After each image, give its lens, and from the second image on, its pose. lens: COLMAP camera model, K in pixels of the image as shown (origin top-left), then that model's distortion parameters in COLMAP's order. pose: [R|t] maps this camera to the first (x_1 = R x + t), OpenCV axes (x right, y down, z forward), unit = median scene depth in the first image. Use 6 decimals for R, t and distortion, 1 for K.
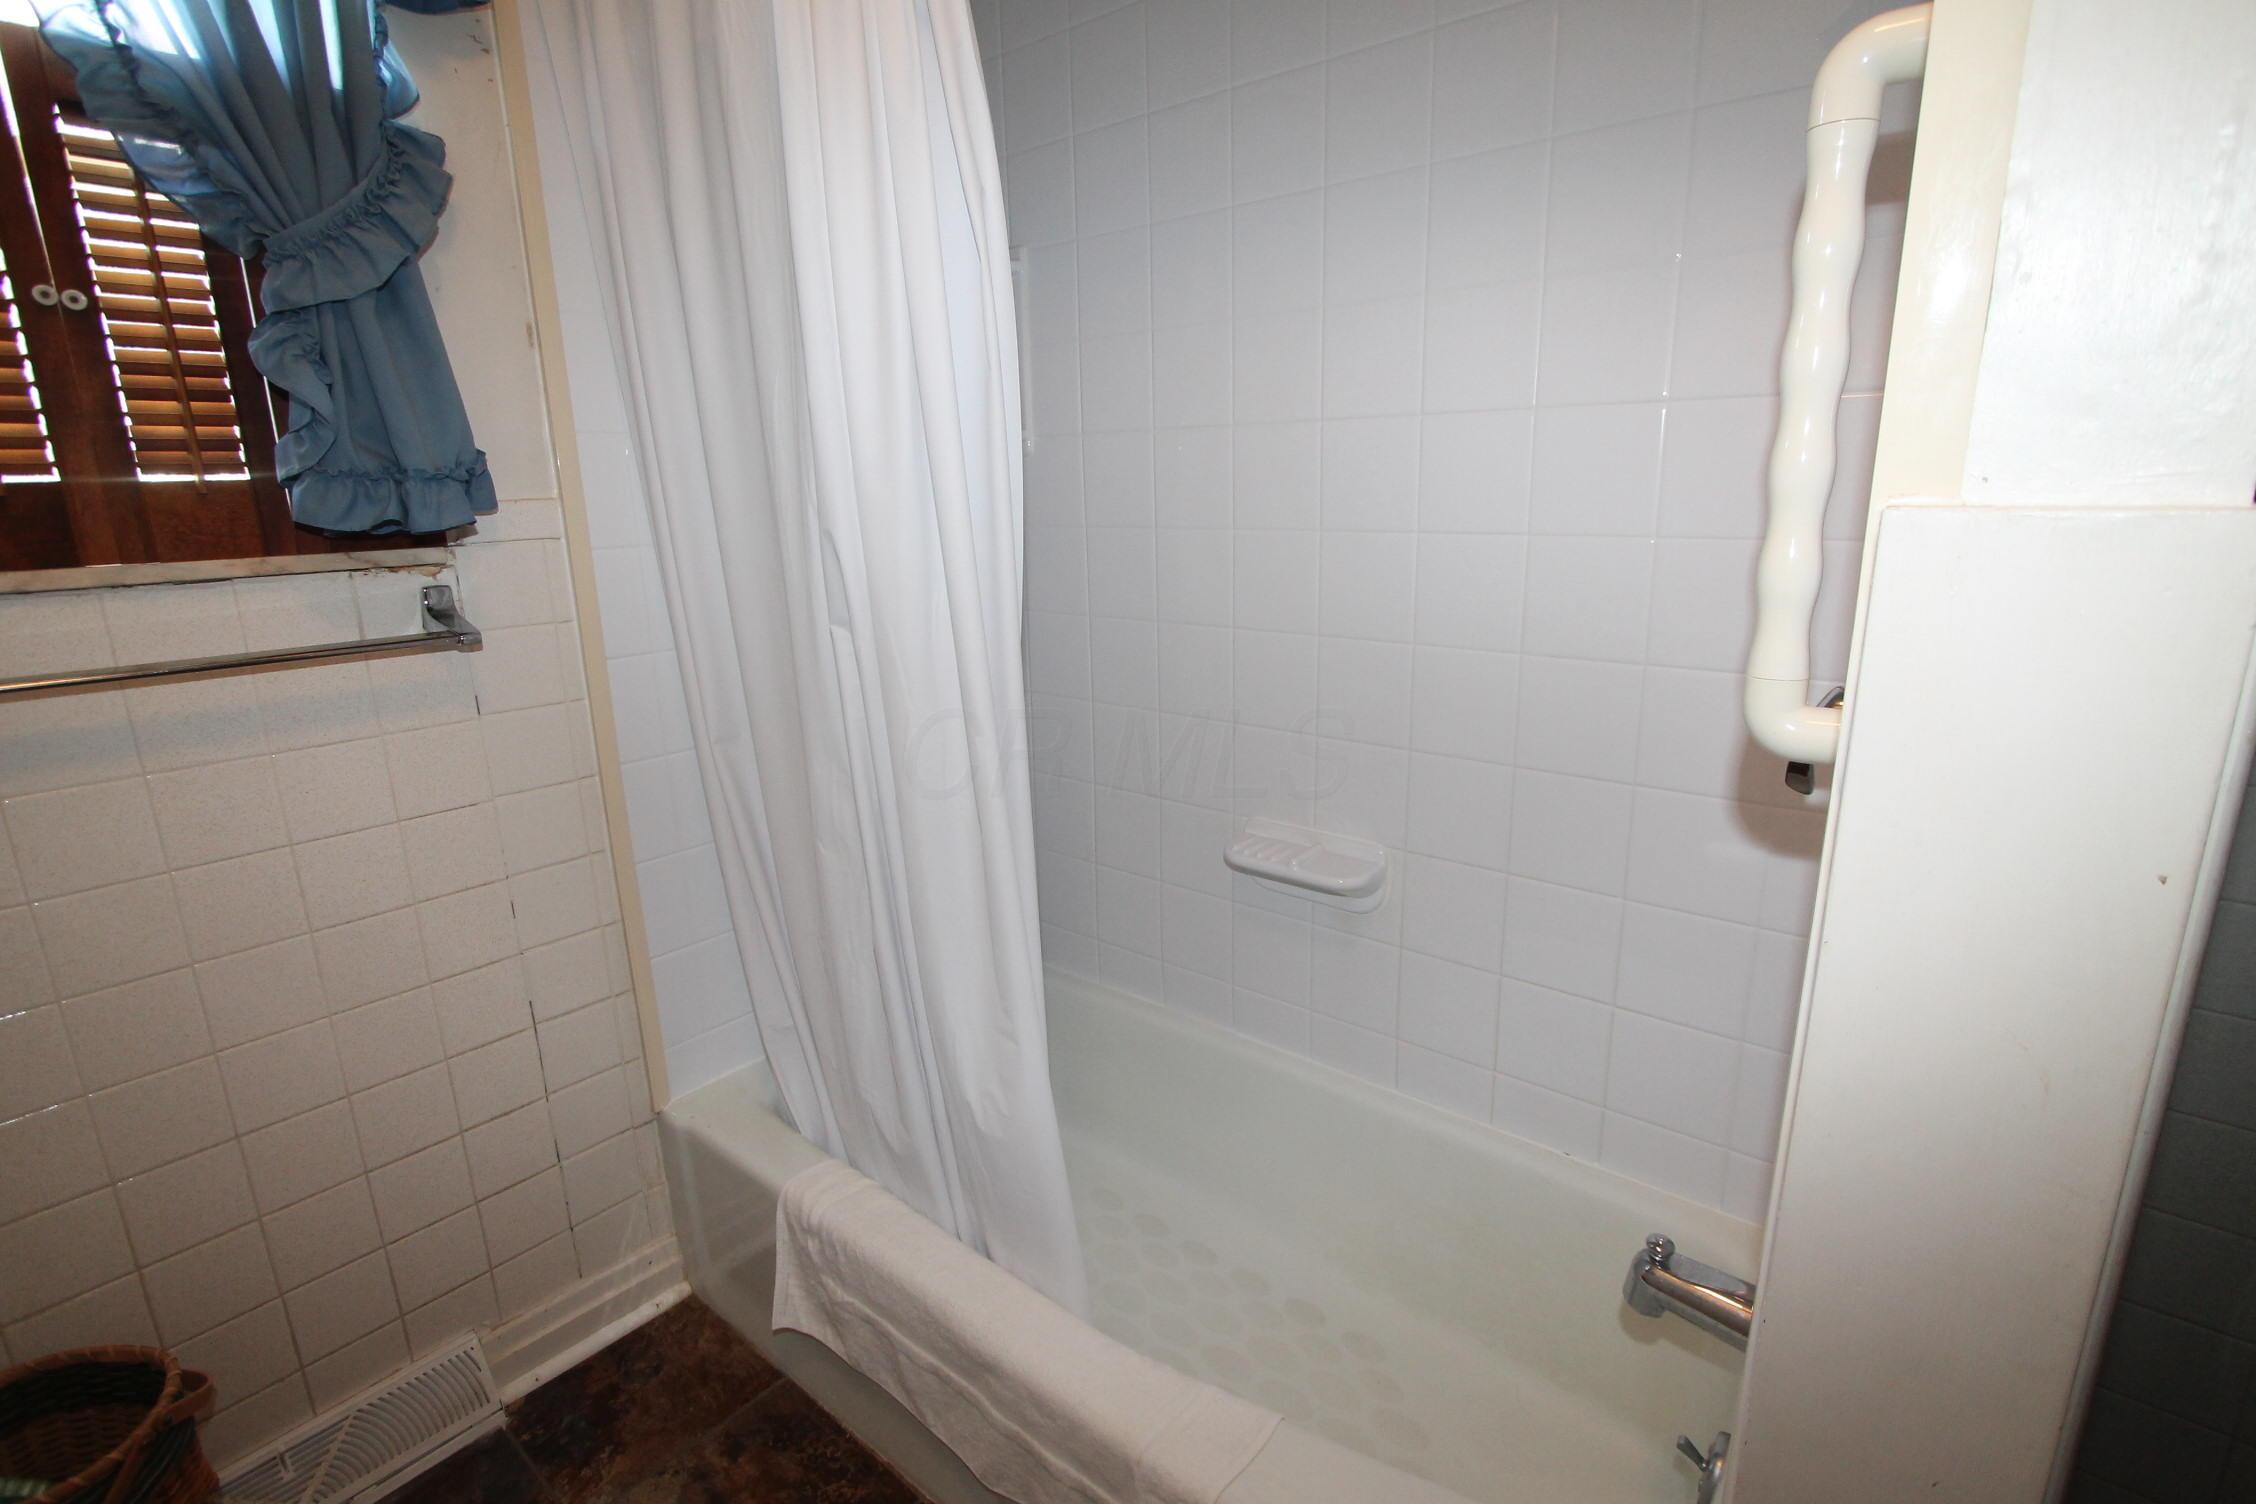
lens RADIAL K [[1067.8, 0, 1135.4], [0, 1067.8, 744.9], [0, 0, 1]] dist [-0.004818, -0.000908]
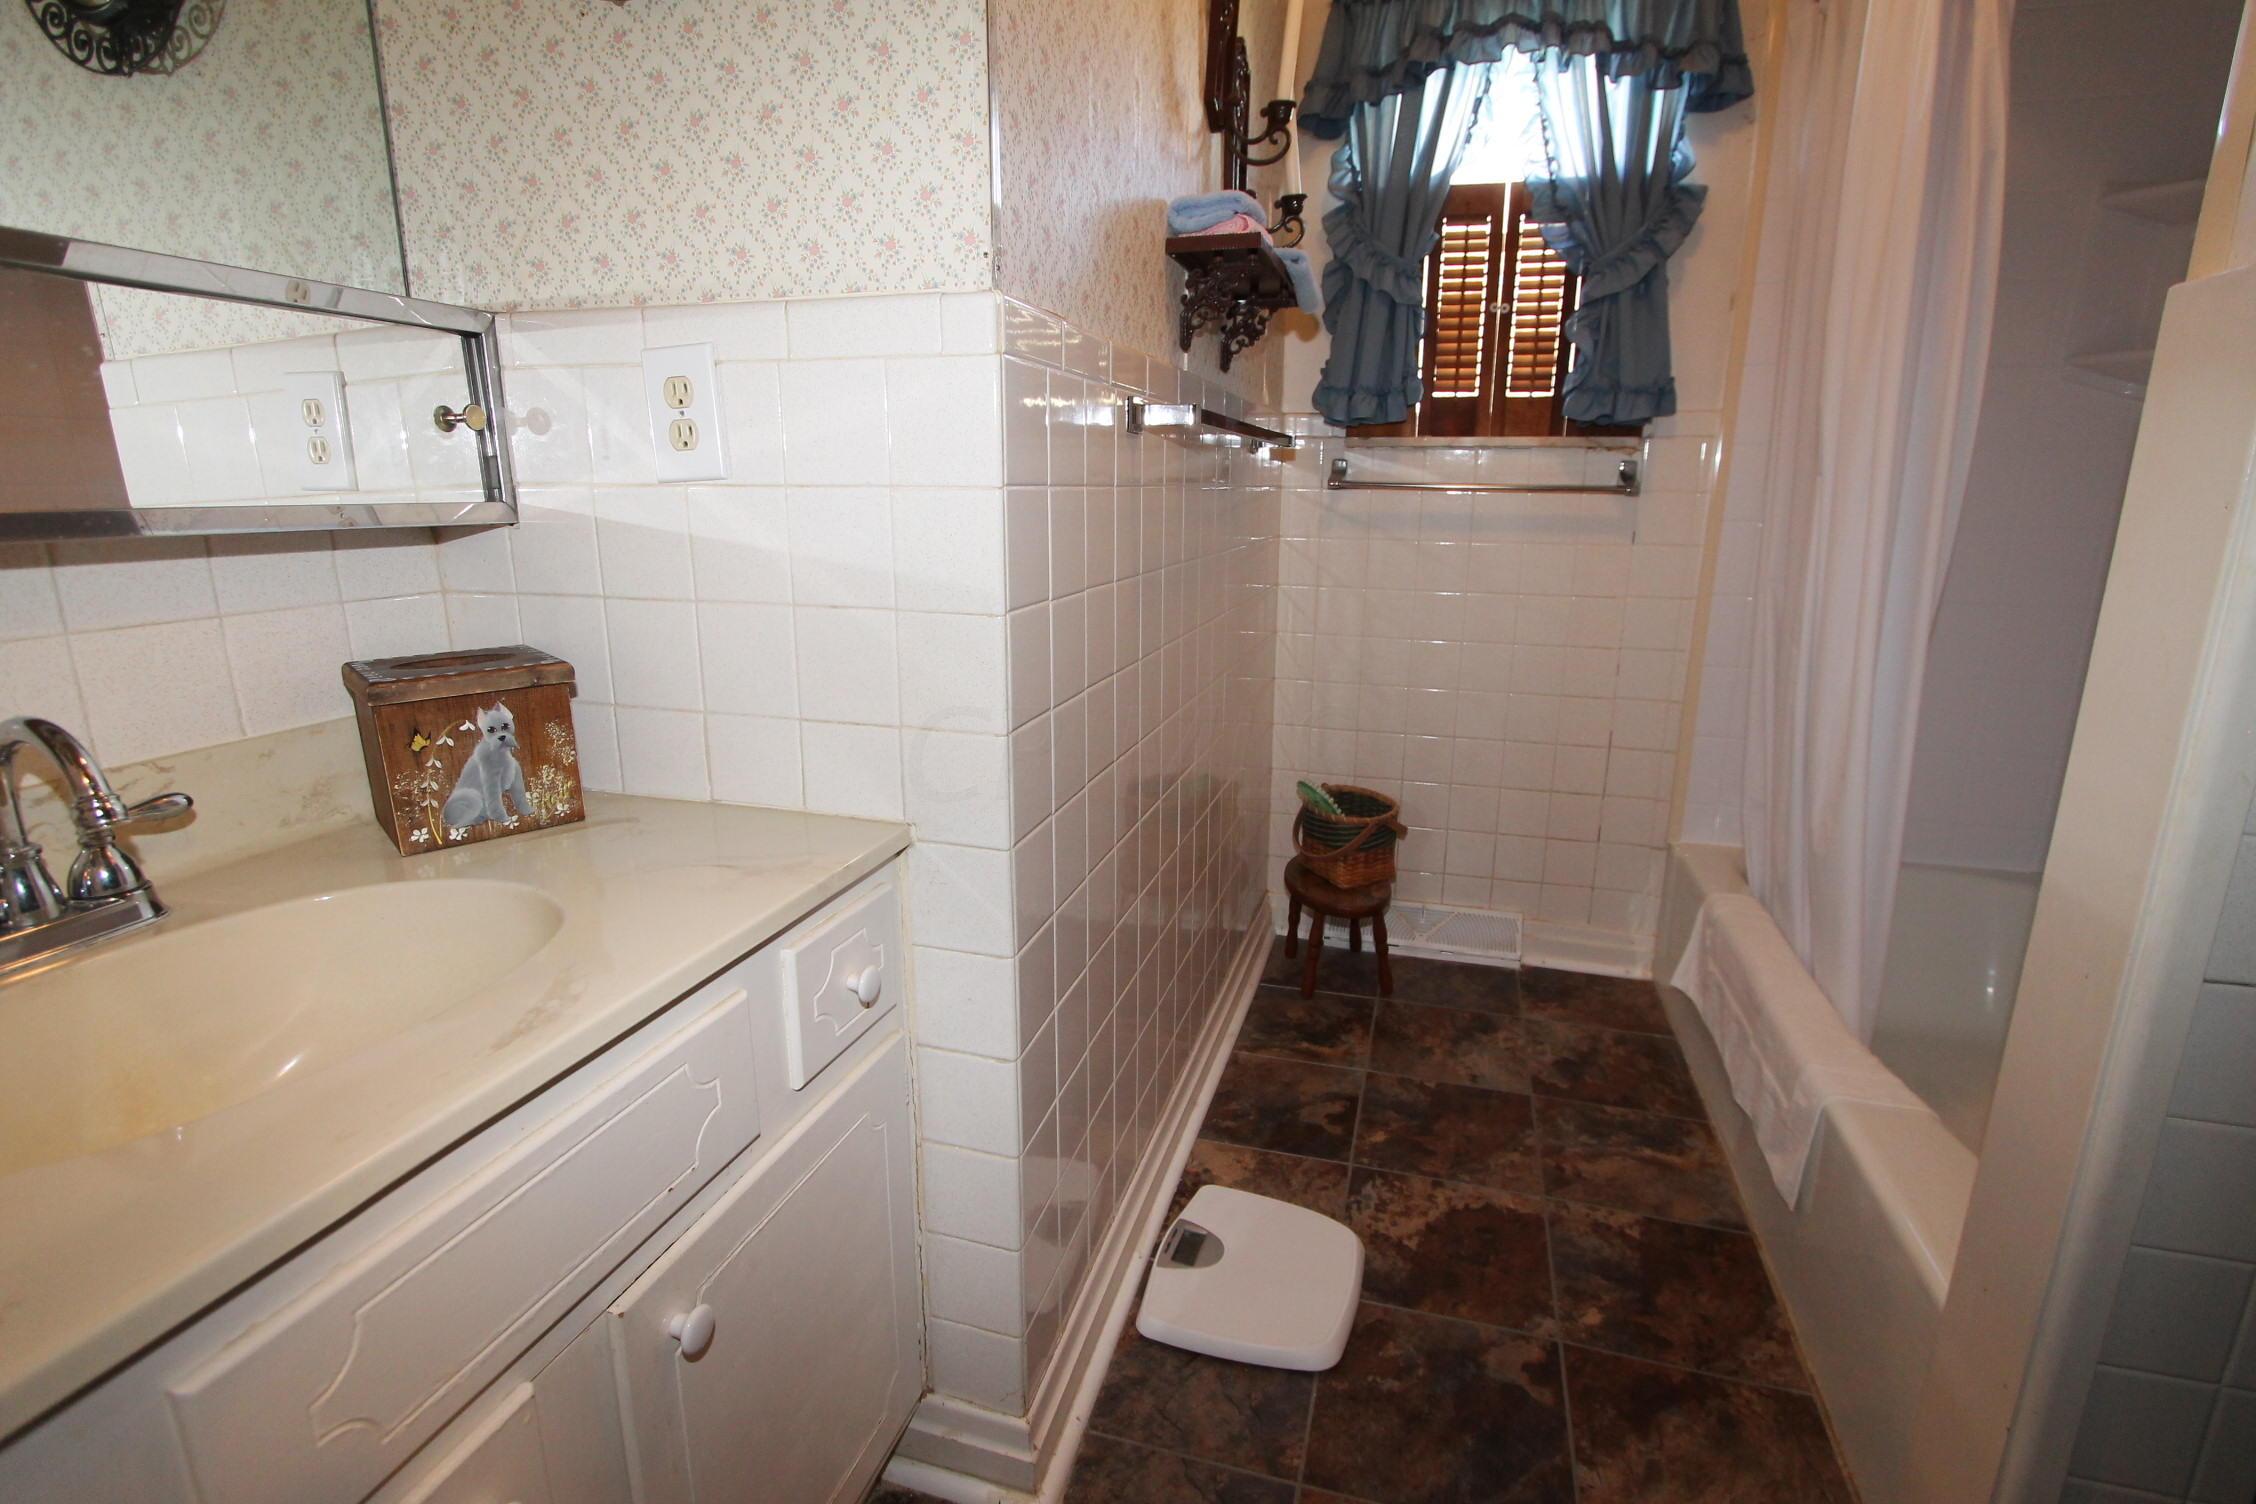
lens RADIAL K [[1067.8, 0, 1135.4], [0, 1067.8, 744.9], [0, 0, 1]] dist [-0.004818, -0.000908]
pose [[0.402664, 0.241470, -0.882924, 0.702346], [-0.242596, 0.958236, 0.151429, 0.241863], [0.882615, 0.153219, 0.444426, -0.412648]]
